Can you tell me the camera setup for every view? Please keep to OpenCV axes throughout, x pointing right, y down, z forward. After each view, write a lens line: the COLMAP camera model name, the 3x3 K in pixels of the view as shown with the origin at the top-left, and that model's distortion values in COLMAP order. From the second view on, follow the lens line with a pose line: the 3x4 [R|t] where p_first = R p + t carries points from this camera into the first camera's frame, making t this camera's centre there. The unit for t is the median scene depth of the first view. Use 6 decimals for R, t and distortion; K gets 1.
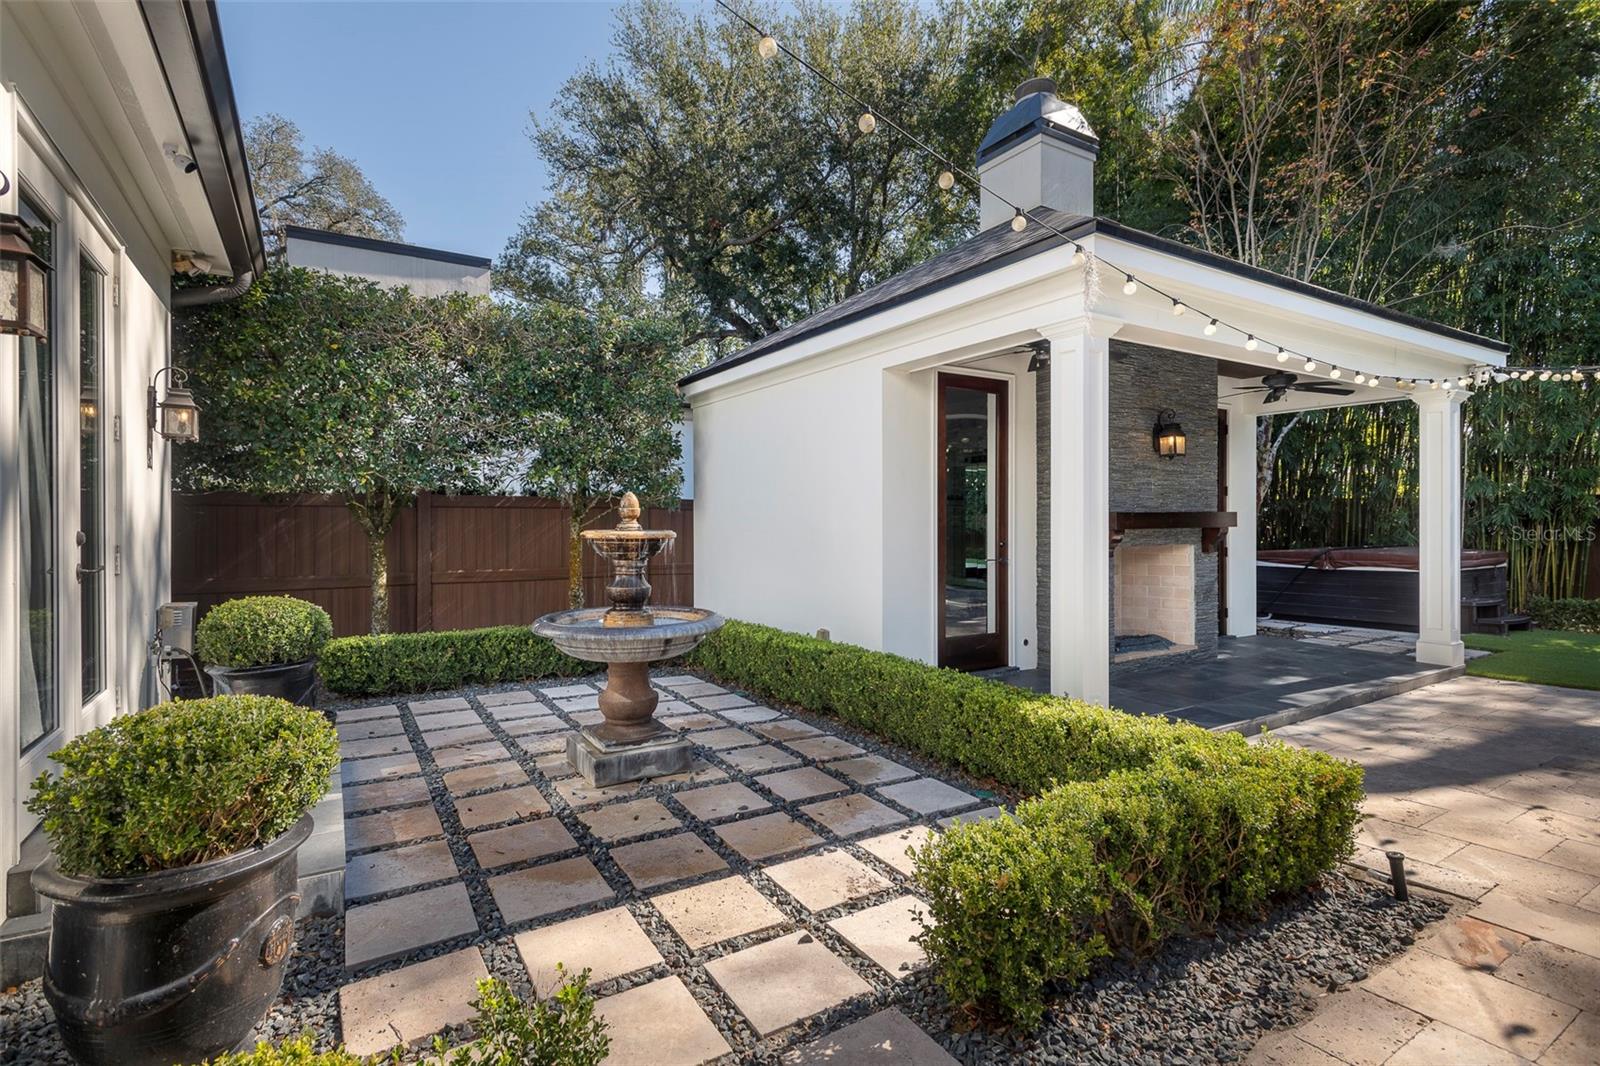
lens RADIAL K [[770.2, 0, 805.3], [0, 770.2, 511.2], [0, 0, 1]] dist [0.004613, -0.000610]
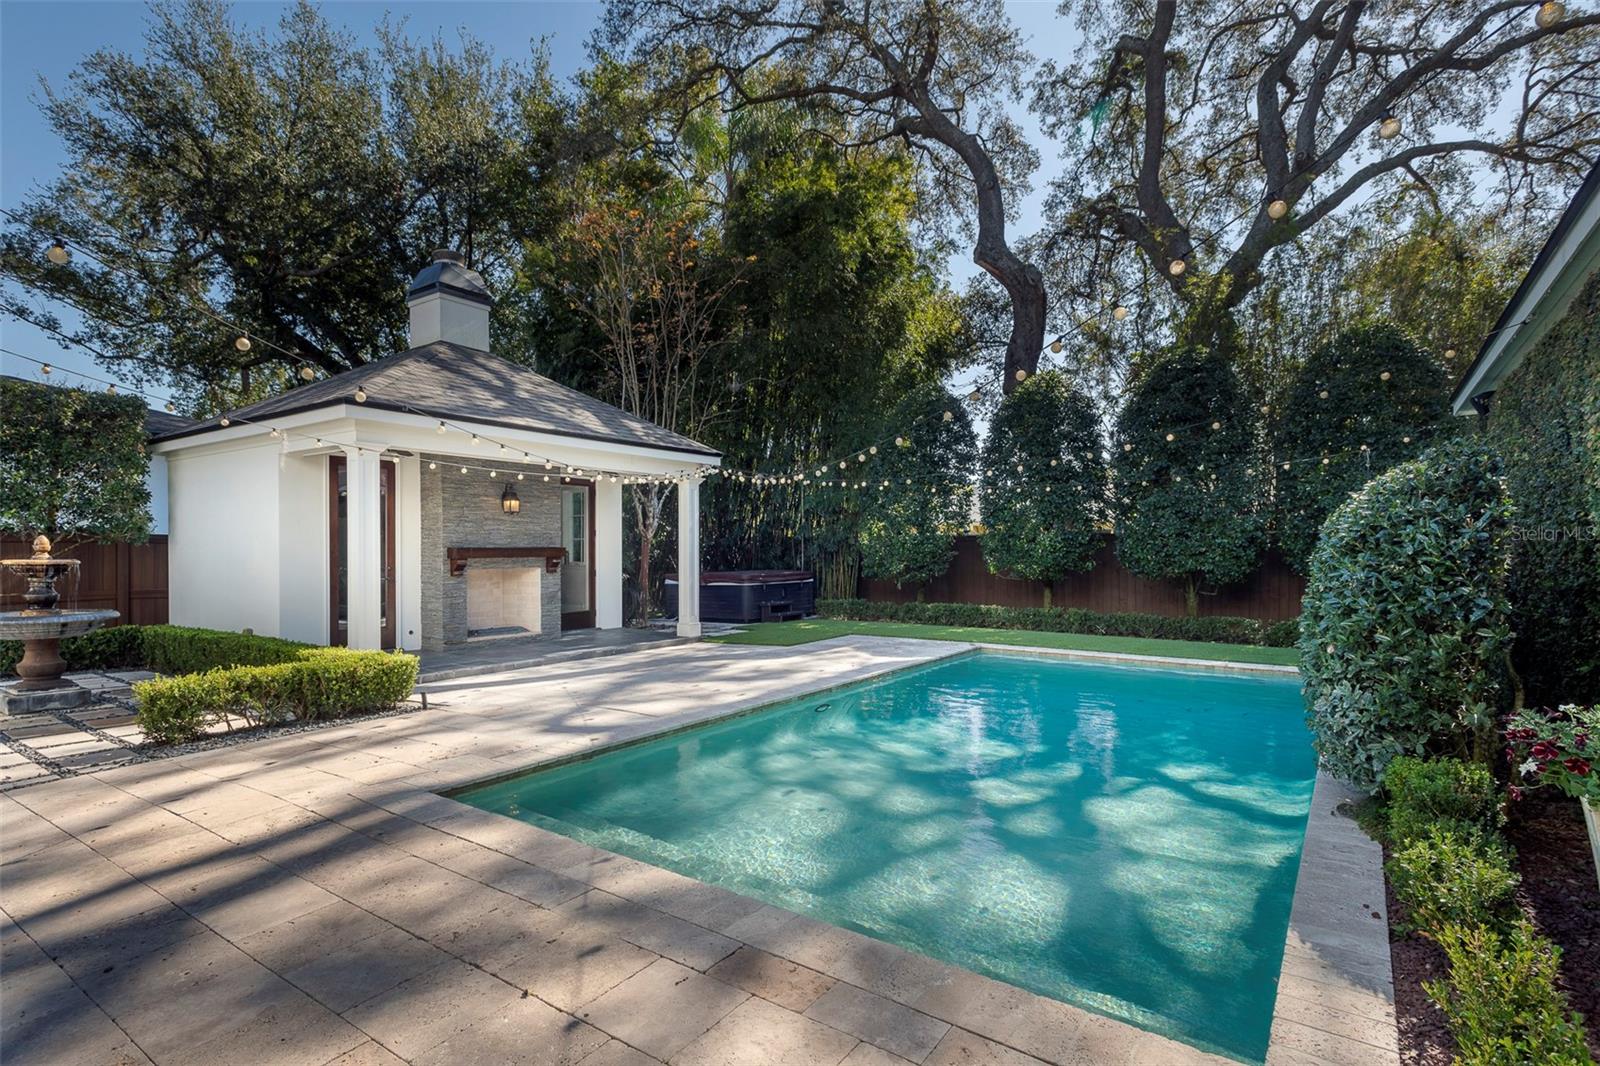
lens RADIAL K [[796.3, 0, 793.0], [0, 796.3, 549.8], [0, 0, 1]] dist [0.012957, -0.003796]
pose [[0.924273, 0.002625, 0.381722, 0.350355], [-0.006885, 0.999928, 0.009795, -0.013348], [-0.381669, -0.011682, 0.924225, -0.689364]]
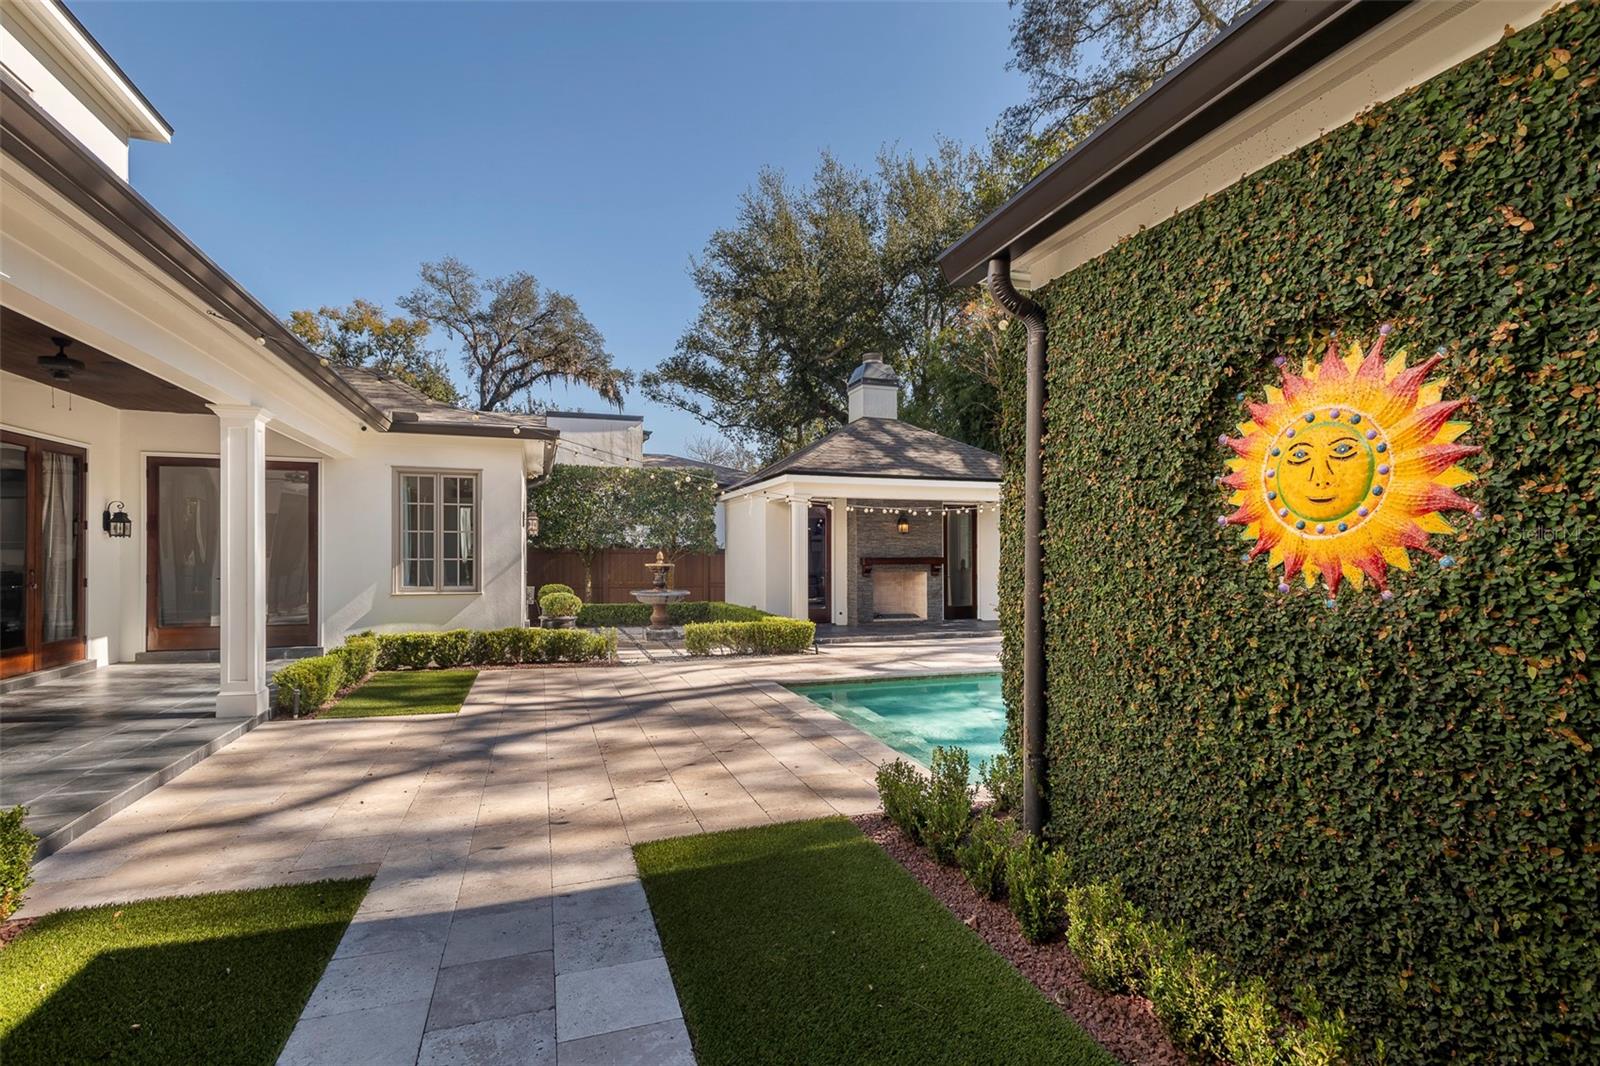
lens RADIAL K [[770.2, 0, 802.5], [0, 770.2, 546.0], [0, 0, 1]] dist [0.004613, -0.000610]
pose [[0.973021, 0.000949, -0.230713, 0.648160], [-0.001108, 0.999999, -0.000560, -0.028214], [0.230712, 0.000800, 0.973022, -1.174105]]
